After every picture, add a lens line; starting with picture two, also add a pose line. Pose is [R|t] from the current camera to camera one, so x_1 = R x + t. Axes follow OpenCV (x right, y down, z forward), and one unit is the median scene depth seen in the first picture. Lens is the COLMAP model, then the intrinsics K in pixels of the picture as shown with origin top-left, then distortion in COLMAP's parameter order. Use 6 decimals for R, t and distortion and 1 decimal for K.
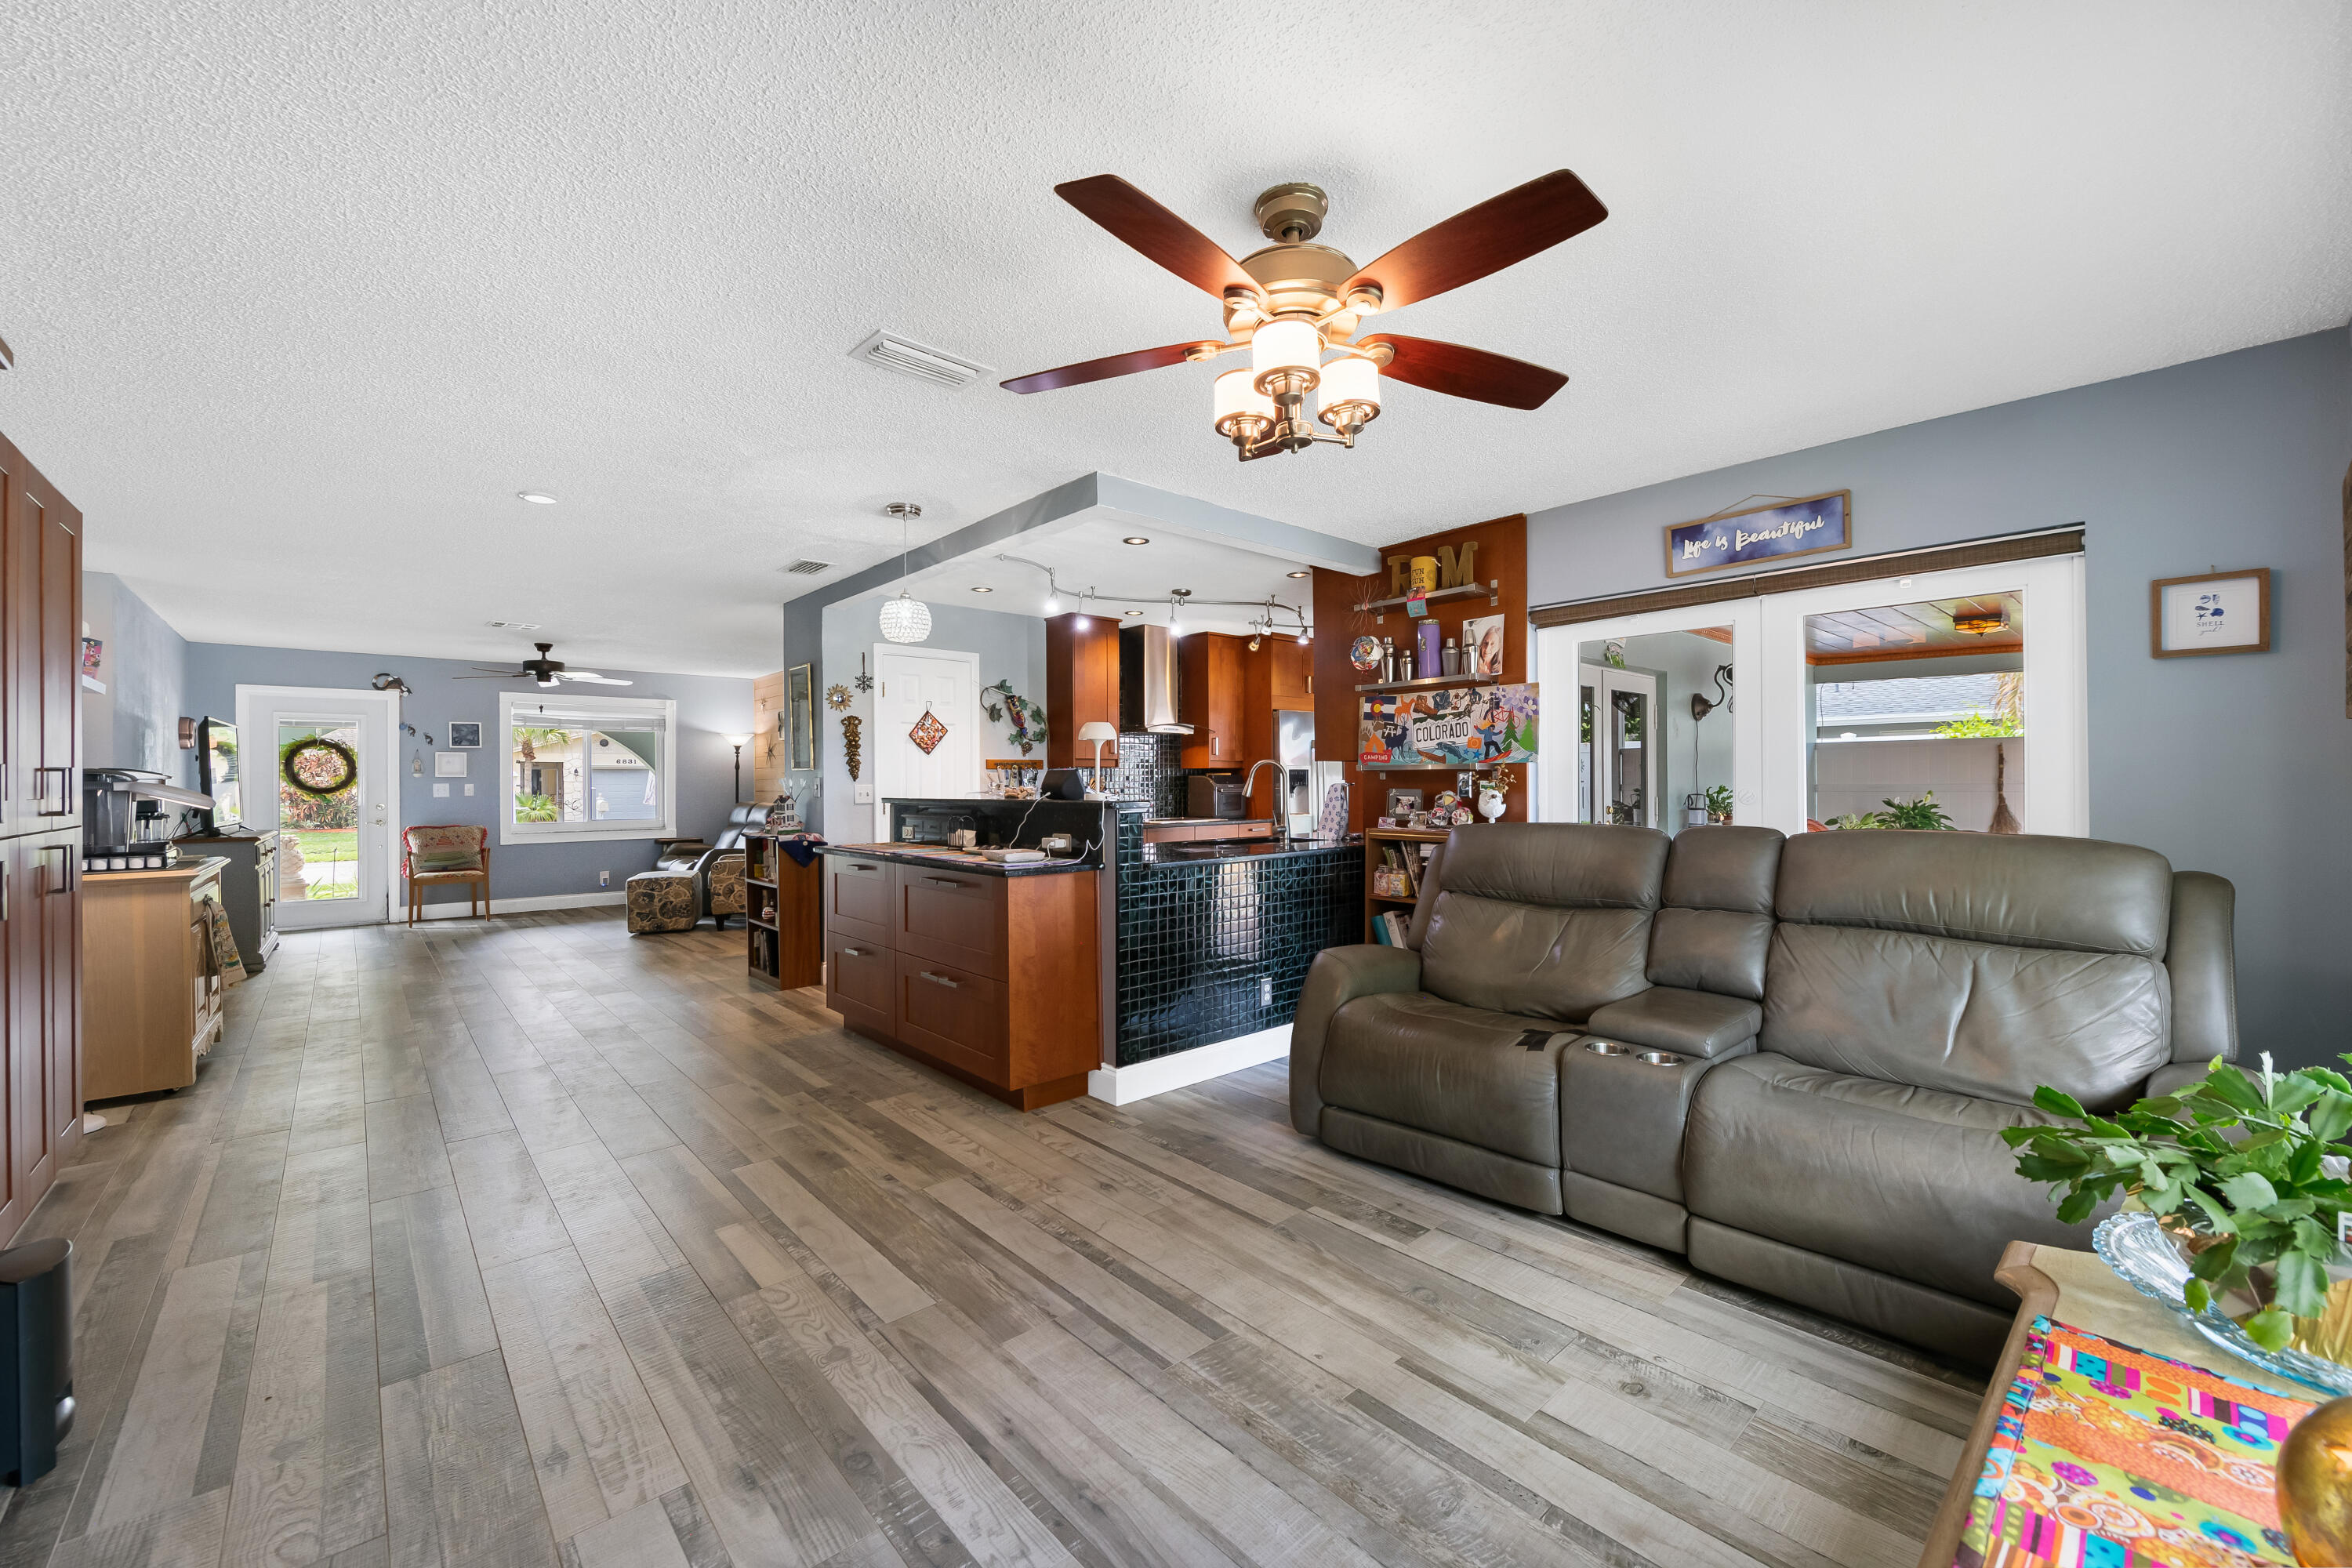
lens RADIAL K [[936.8, 0, 1183.5], [0, 936.8, 775.7], [0, 0, 1]] dist [-0.001038, -0.001757]
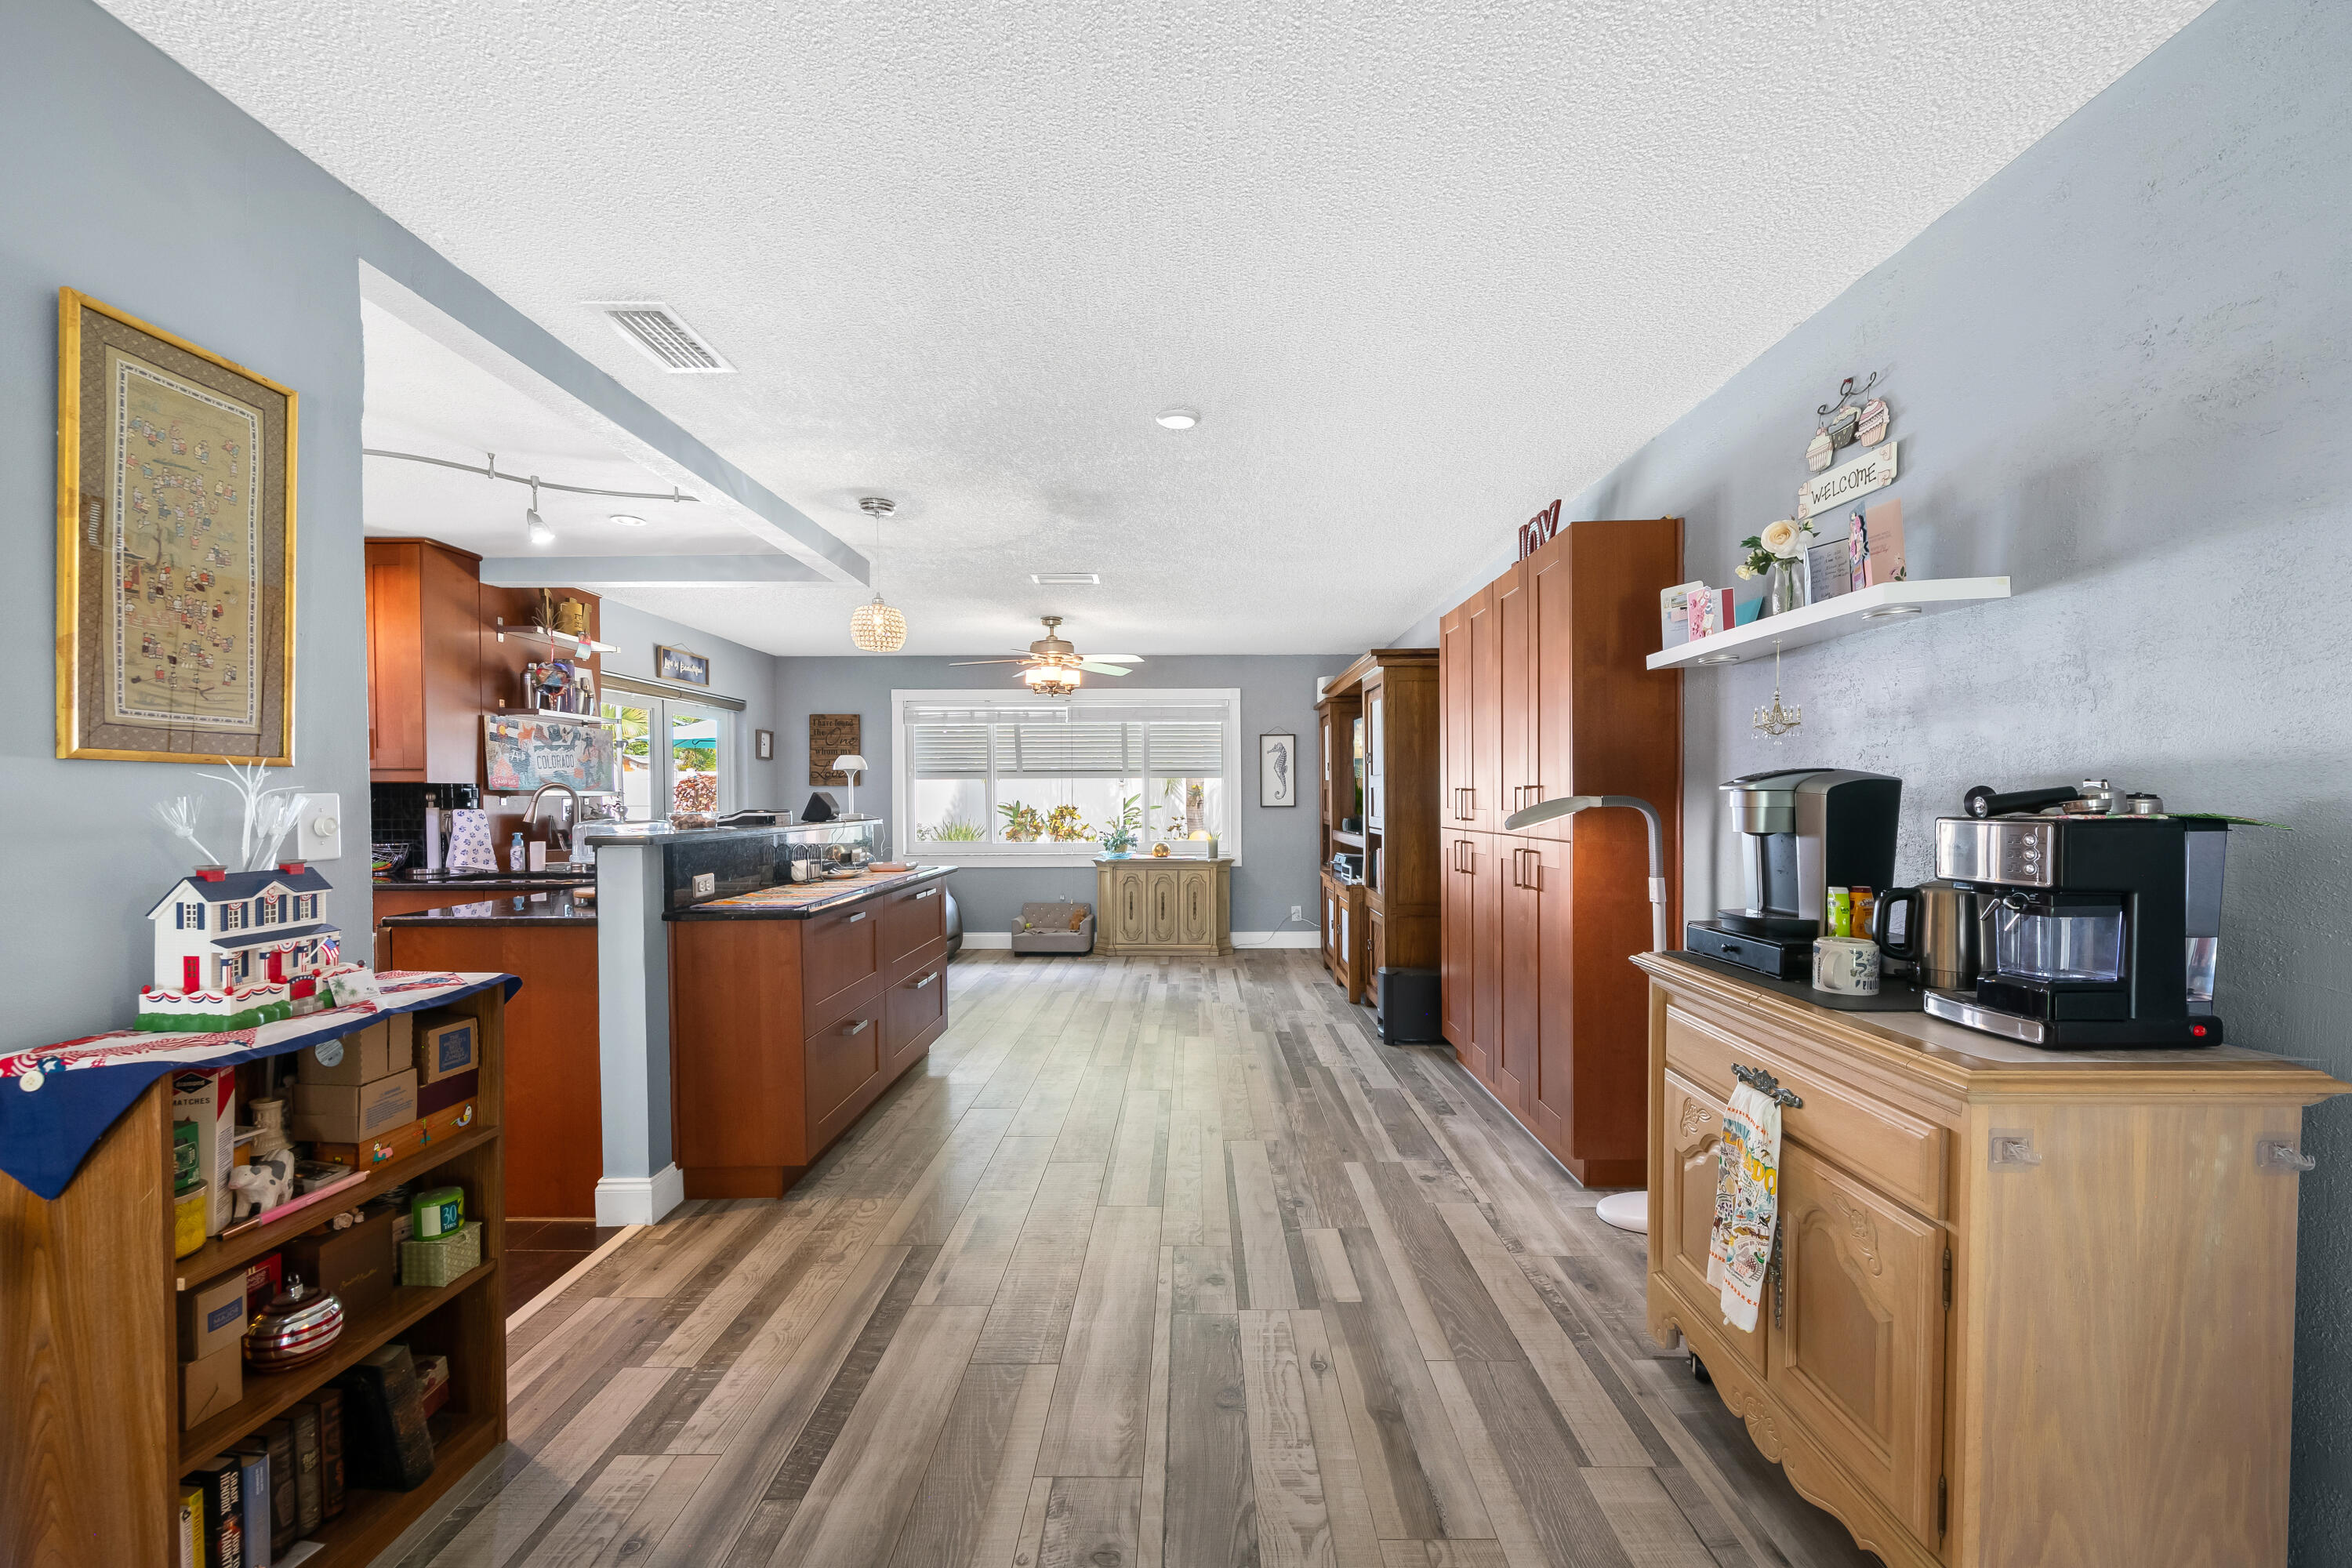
lens RADIAL K [[936.8, 0, 1184.5], [0, 936.8, 817.5], [0, 0, 1]] dist [-0.001038, -0.001757]
pose [[-0.741626, -0.005144, 0.670793, -1.093357], [0.003745, 0.999923, 0.011808, 0.009698], [-0.670803, 0.011269, -0.741550, 1.435167]]
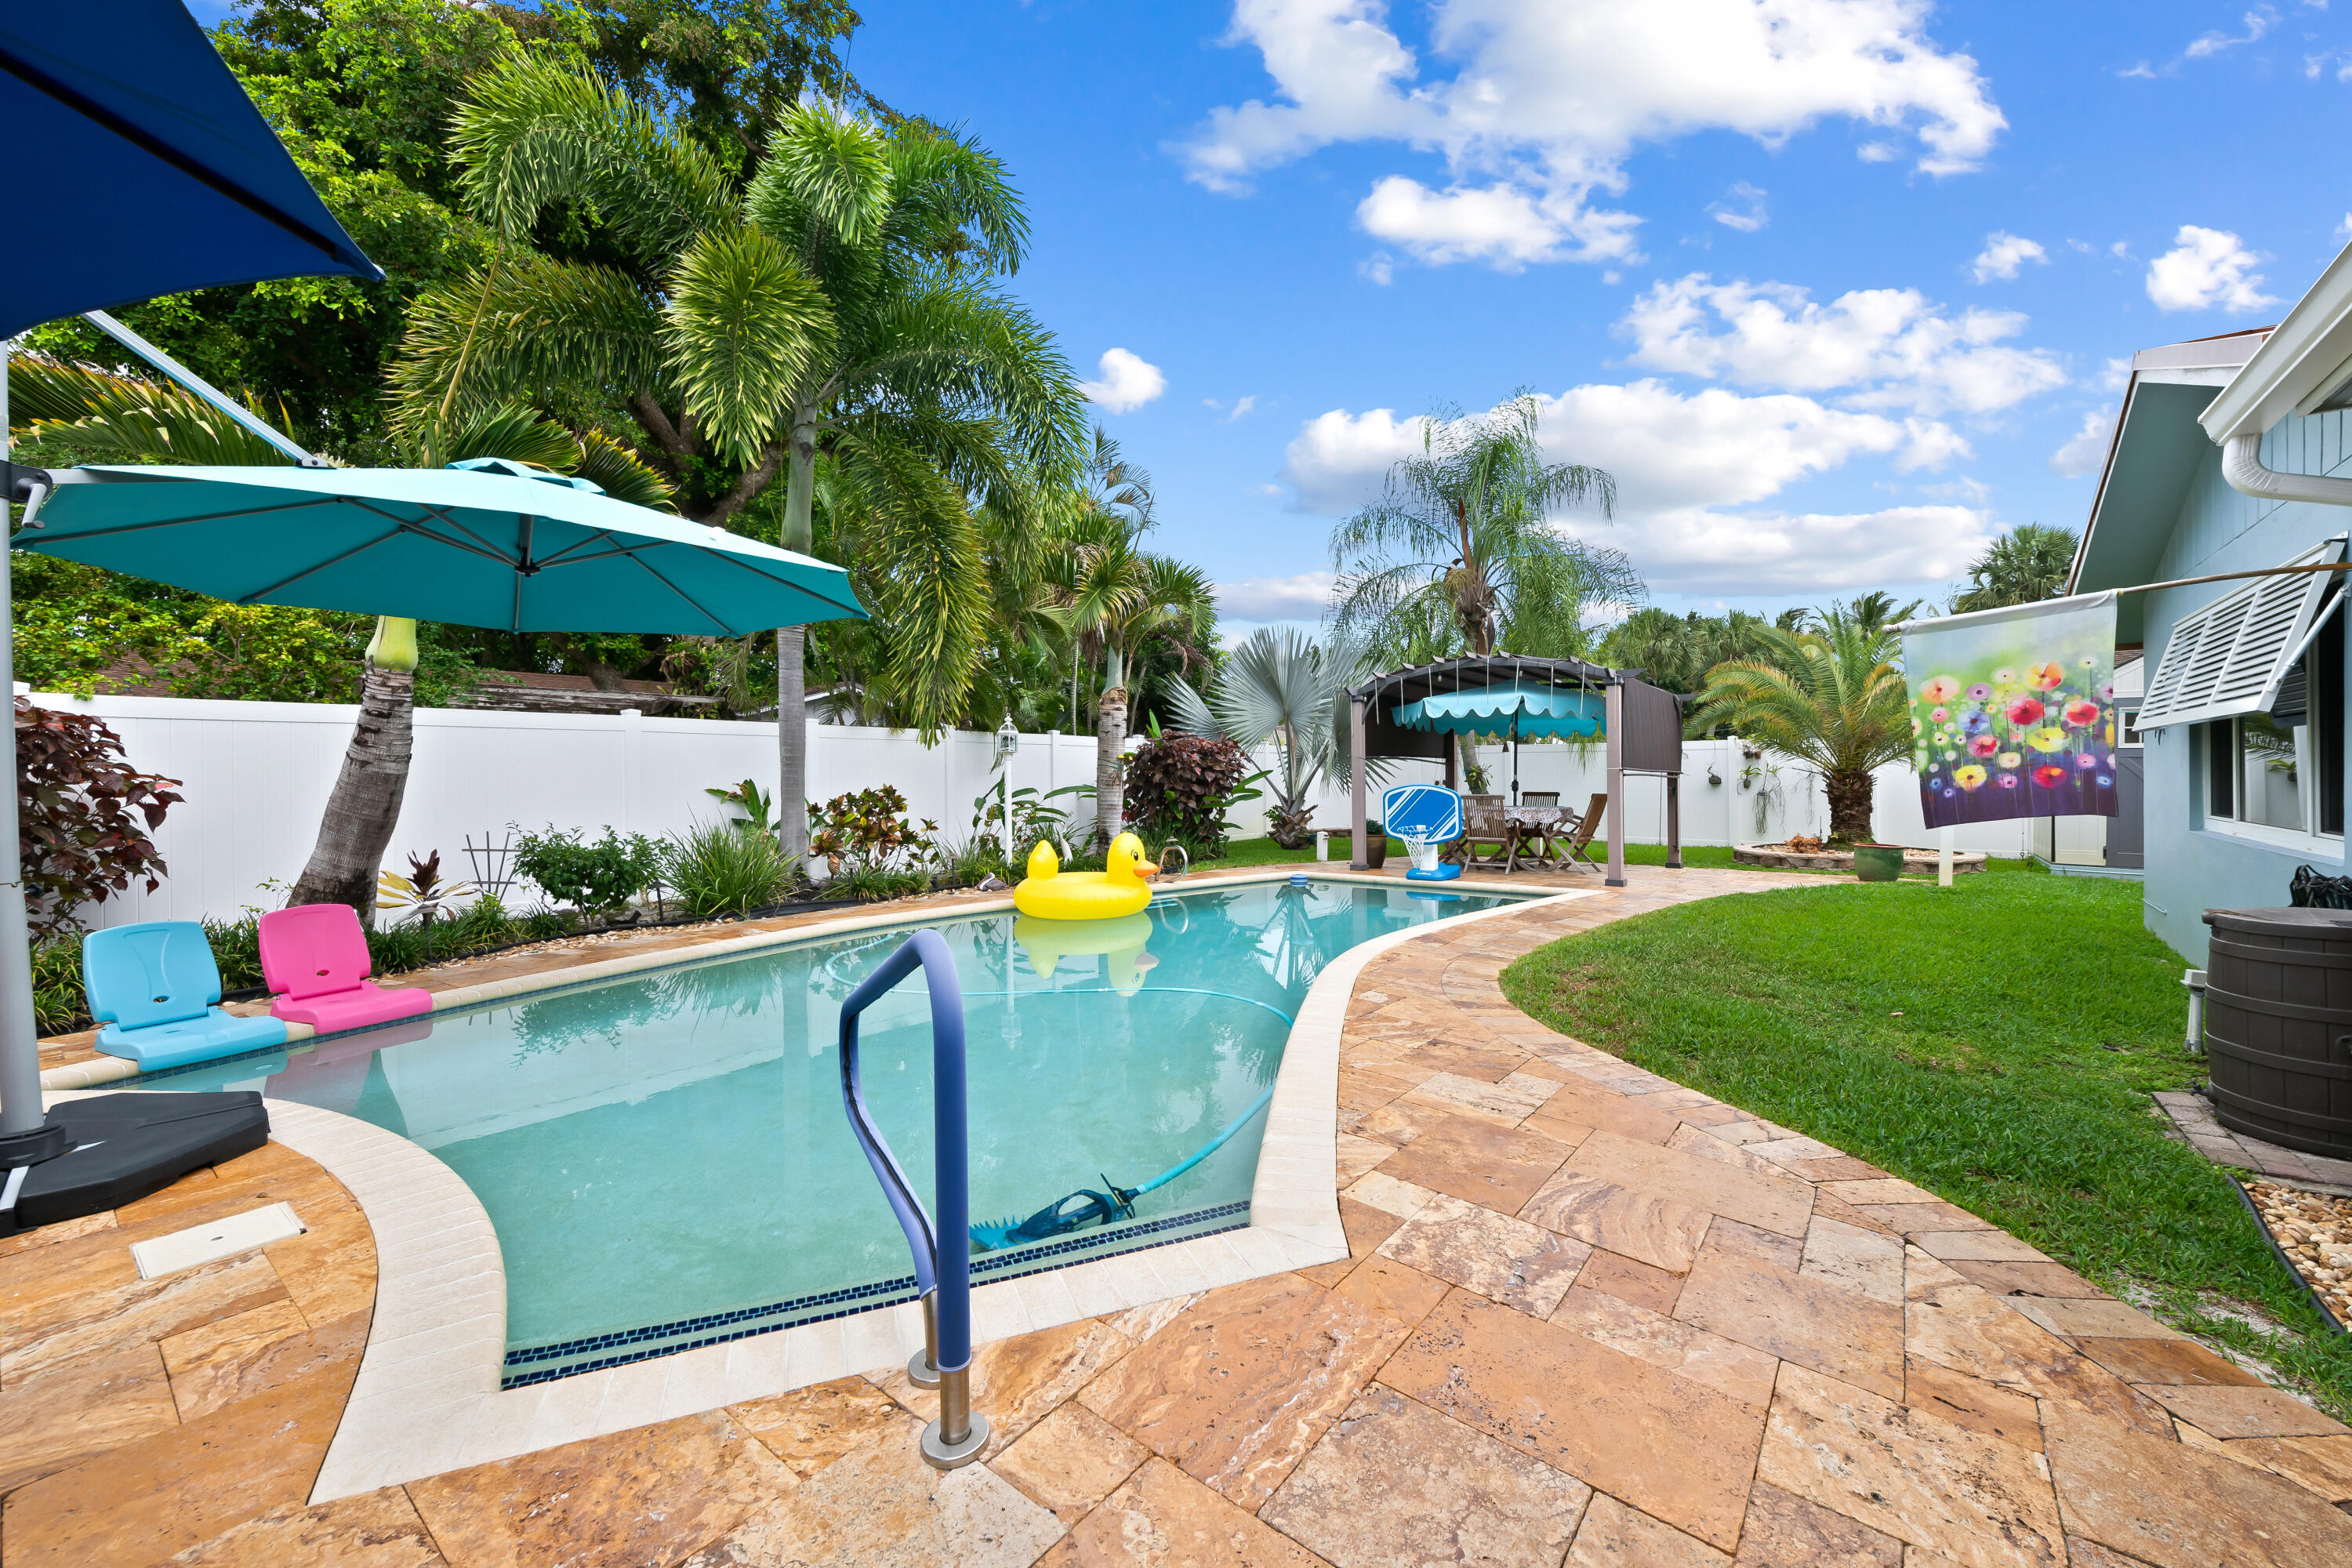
lens RADIAL K [[936.8, 0, 1198.5], [0, 936.8, 779.8], [0, 0, 1]] dist [-0.001038, -0.001757]
pose [[-0.983392, 0.015770, -0.180808, 1.898229], [0.015806, 0.999874, 0.001240, -0.005490], [0.180804, -0.001639, -0.983518, 1.115130]]
